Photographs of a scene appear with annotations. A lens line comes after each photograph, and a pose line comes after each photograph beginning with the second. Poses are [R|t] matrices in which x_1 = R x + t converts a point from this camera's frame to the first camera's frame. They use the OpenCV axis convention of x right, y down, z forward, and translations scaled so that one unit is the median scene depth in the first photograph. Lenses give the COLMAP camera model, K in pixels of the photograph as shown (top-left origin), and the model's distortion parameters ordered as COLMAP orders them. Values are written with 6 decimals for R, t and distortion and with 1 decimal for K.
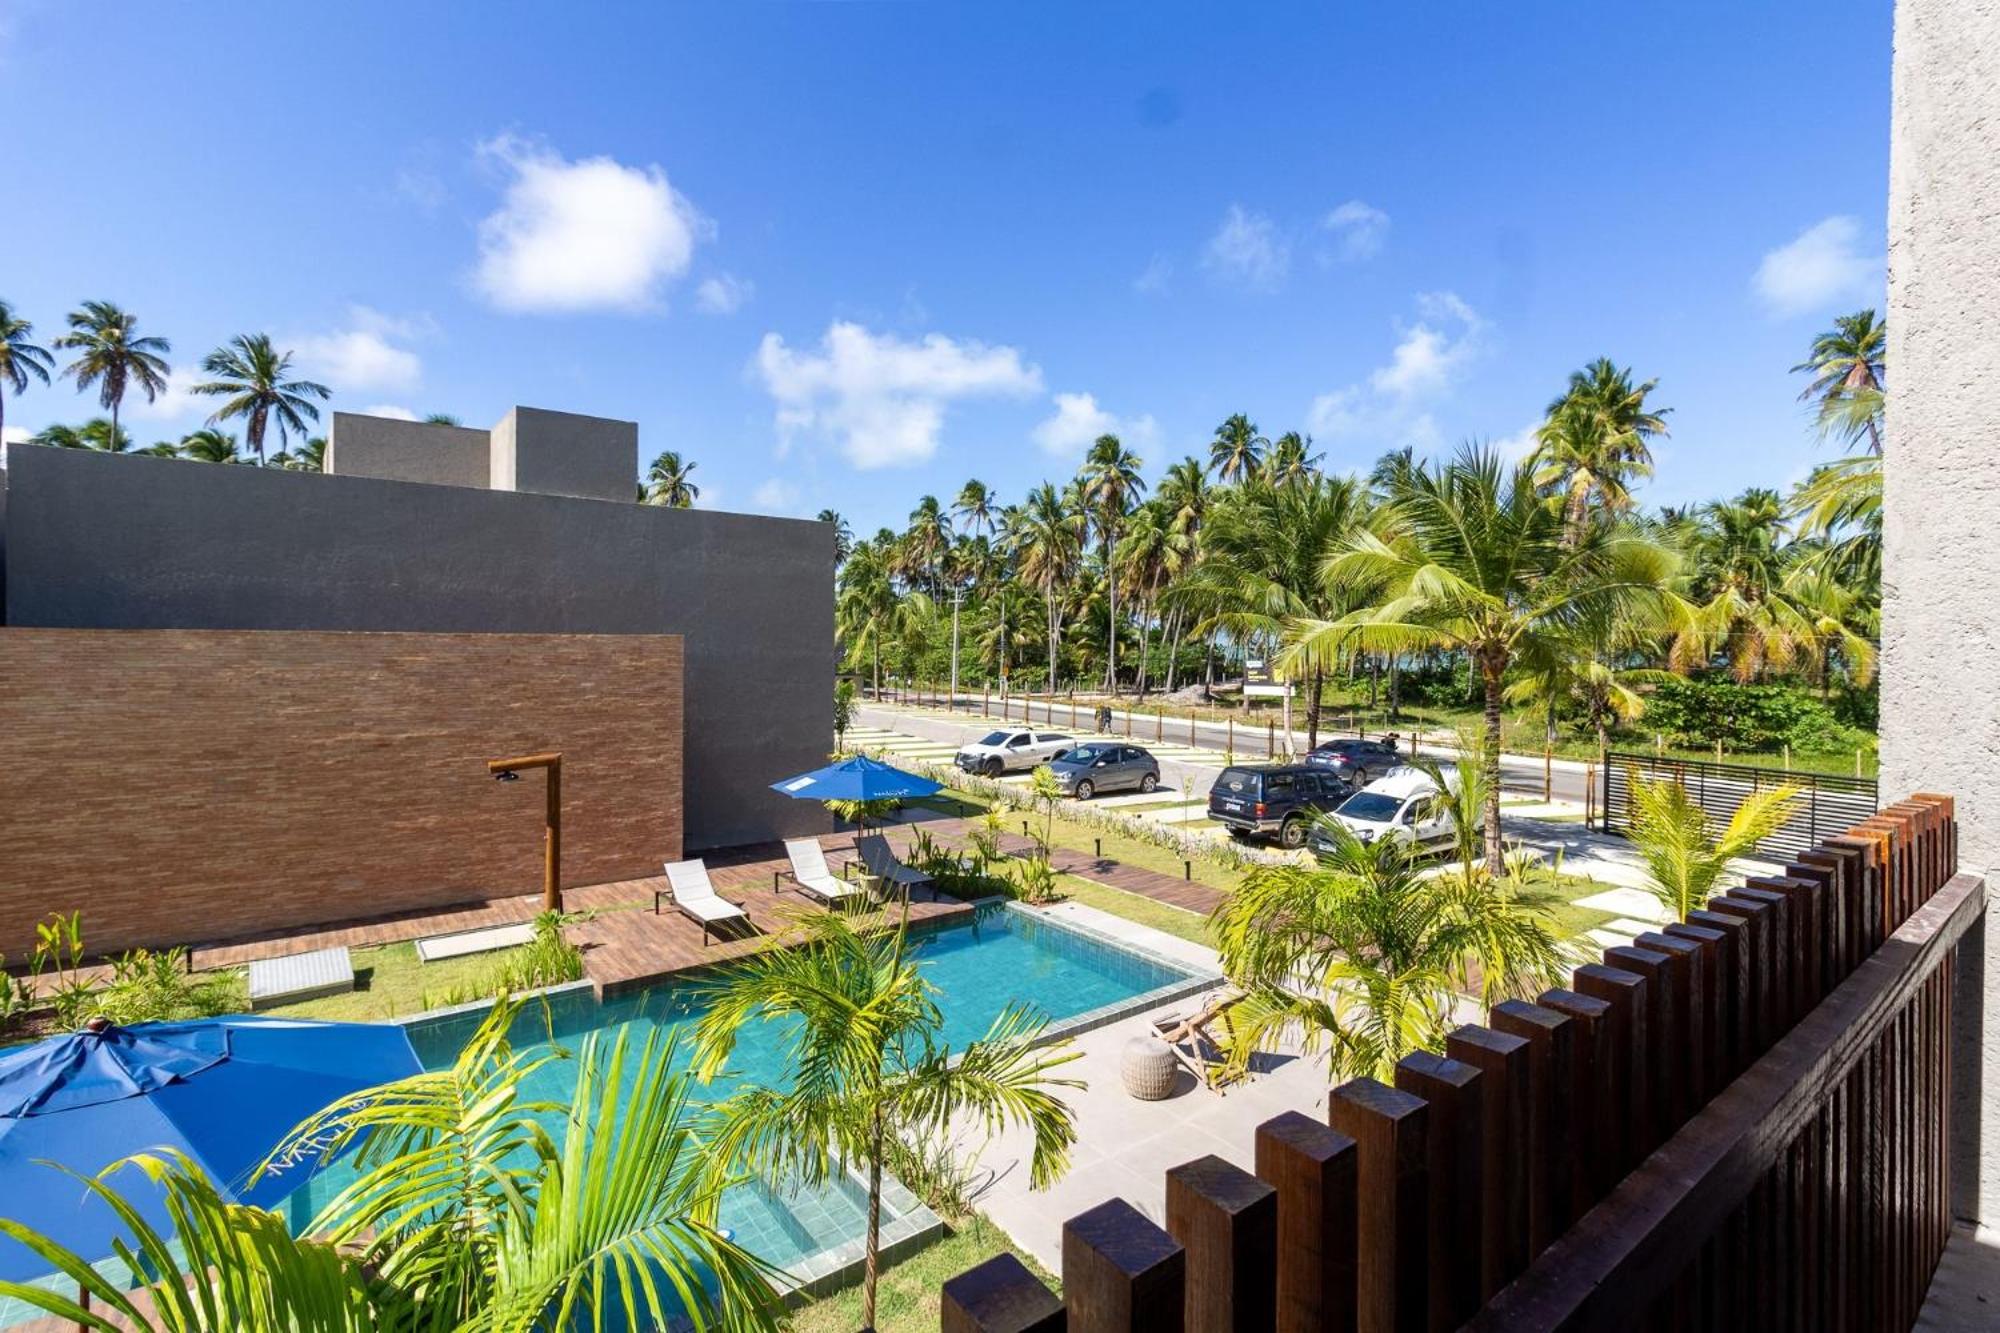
lens RADIAL K [[932.0, 0, 1023.6], [0, 932.0, 644.3], [0, 0, 1]] dist [0.000013, 0.000781]
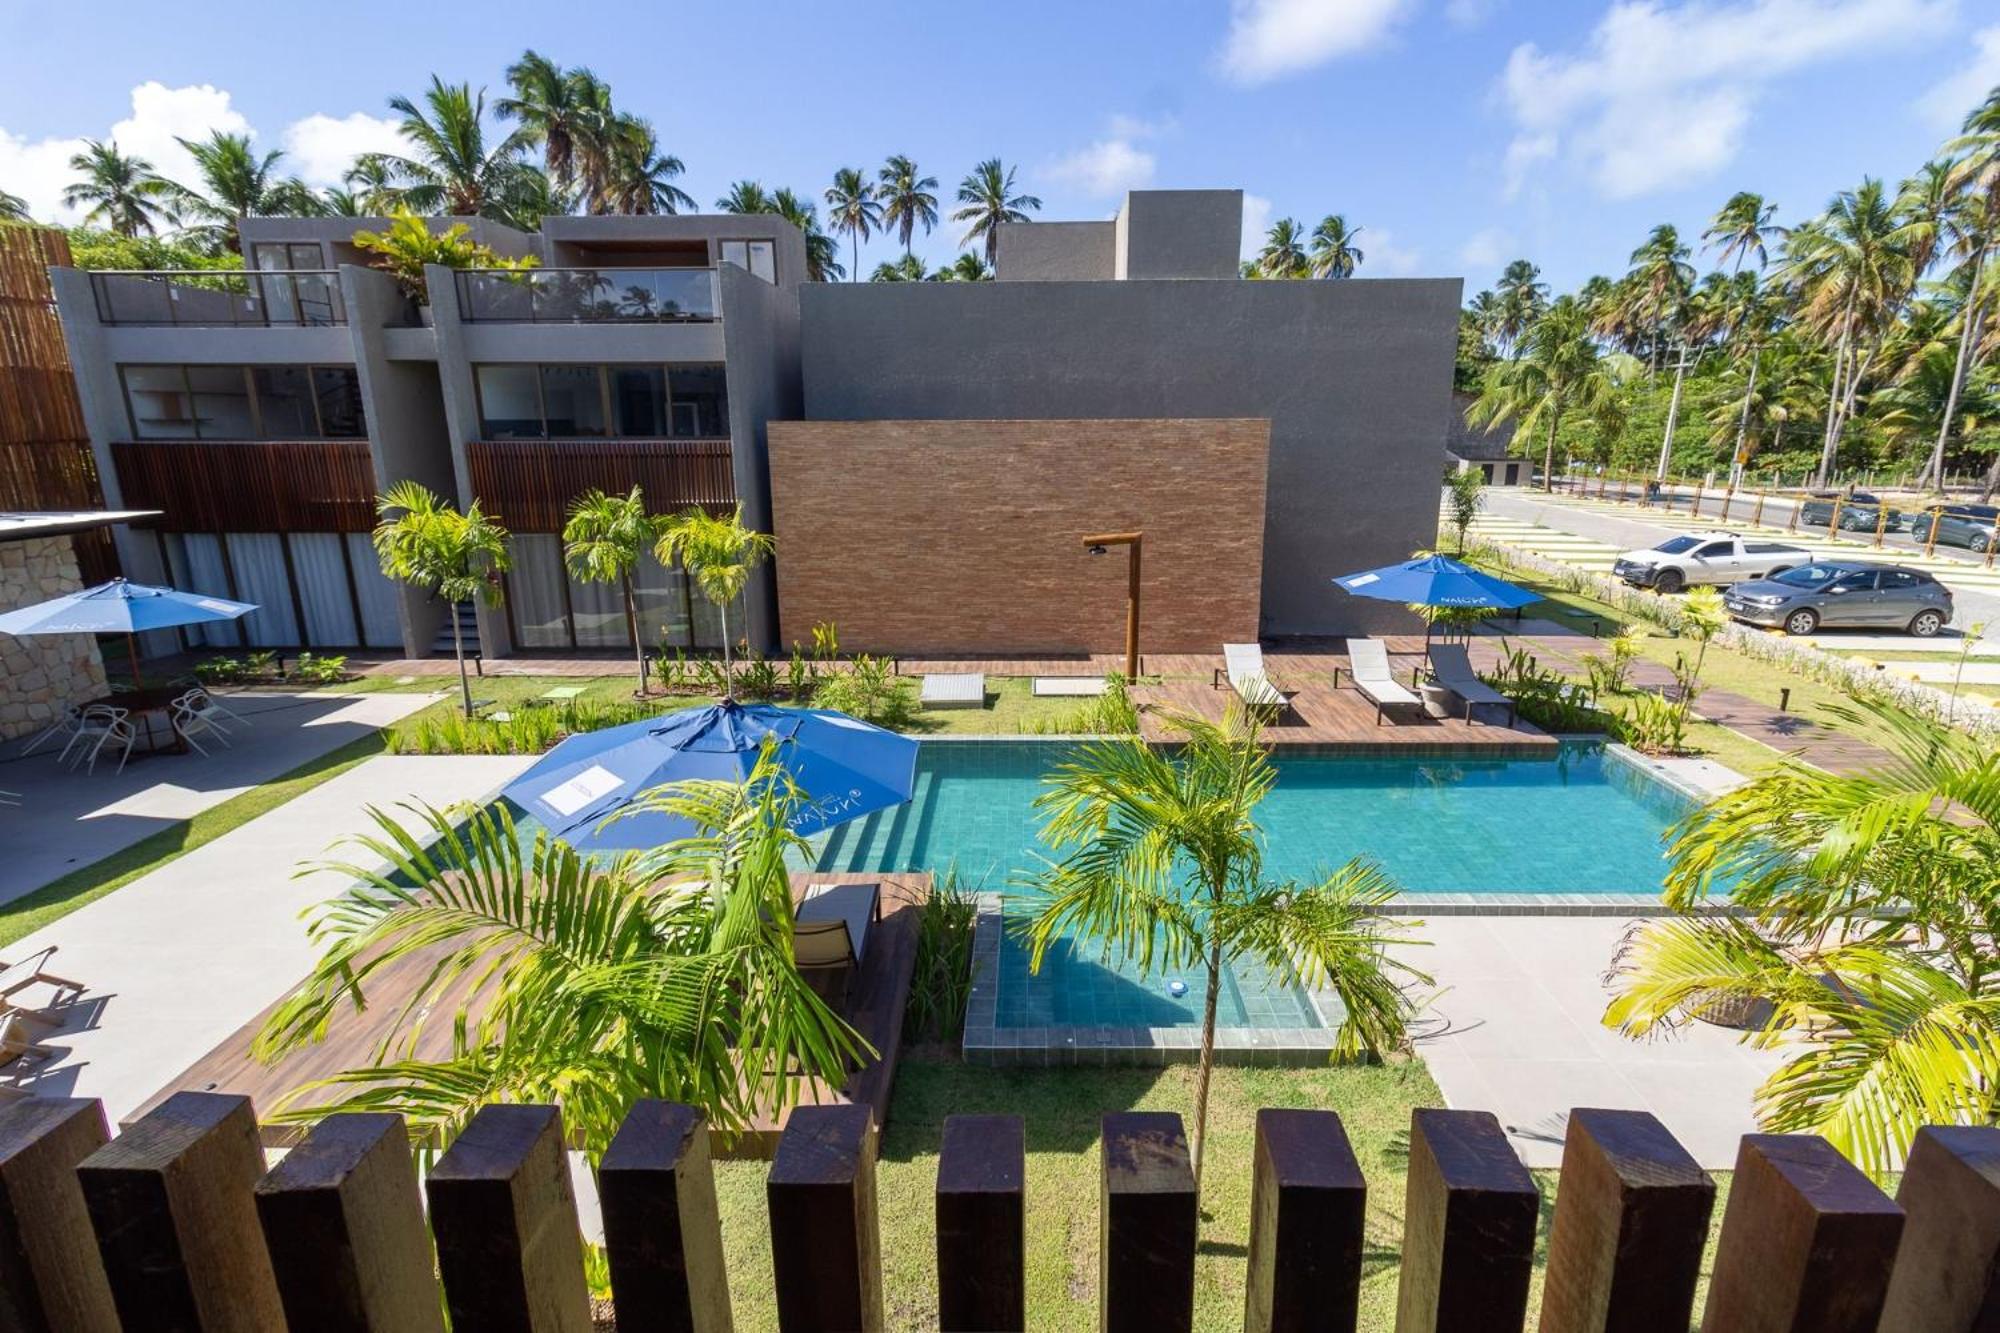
lens RADIAL K [[932.0, 0, 1013.3], [0, 932.0, 656.9], [0, 0, 1]] dist [0.000013, 0.000781]
pose [[0.771327, 0.141857, -0.620428, 0.076068], [0.011814, 0.971484, 0.236811, -0.001260], [0.636329, -0.189988, 0.747656, 0.057648]]
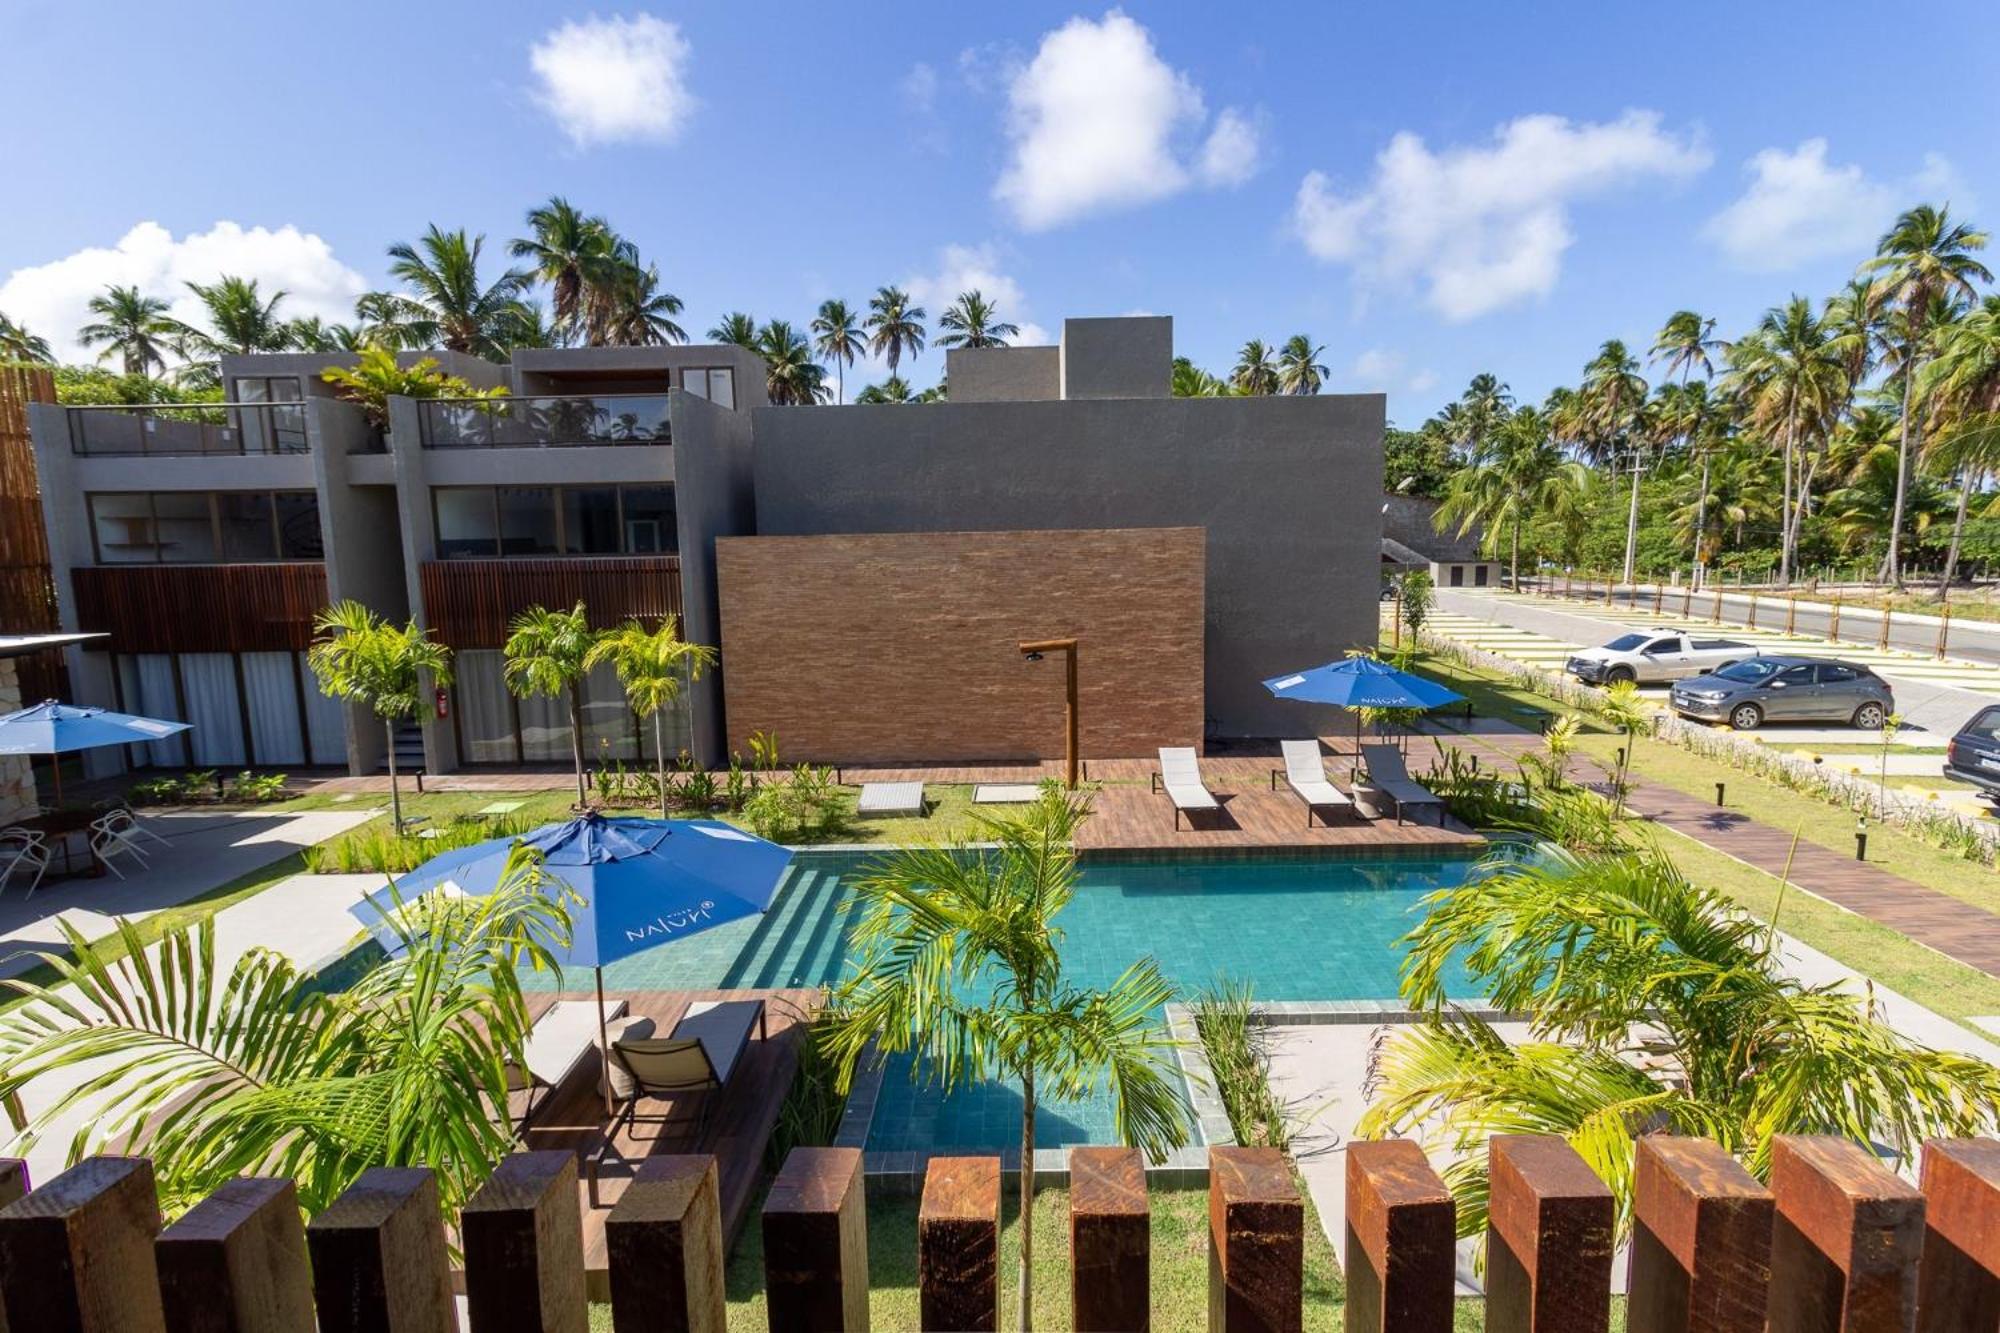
lens RADIAL K [[932.0, 0, 1012.9], [0, 932.0, 654.8], [0, 0, 1]] dist [0.000013, 0.000781]
pose [[0.774975, 0.056501, -0.629461, 0.128735], [0.026945, 0.992136, 0.122230, -0.001309], [0.631417, -0.111686, 0.767359, 0.091736]]
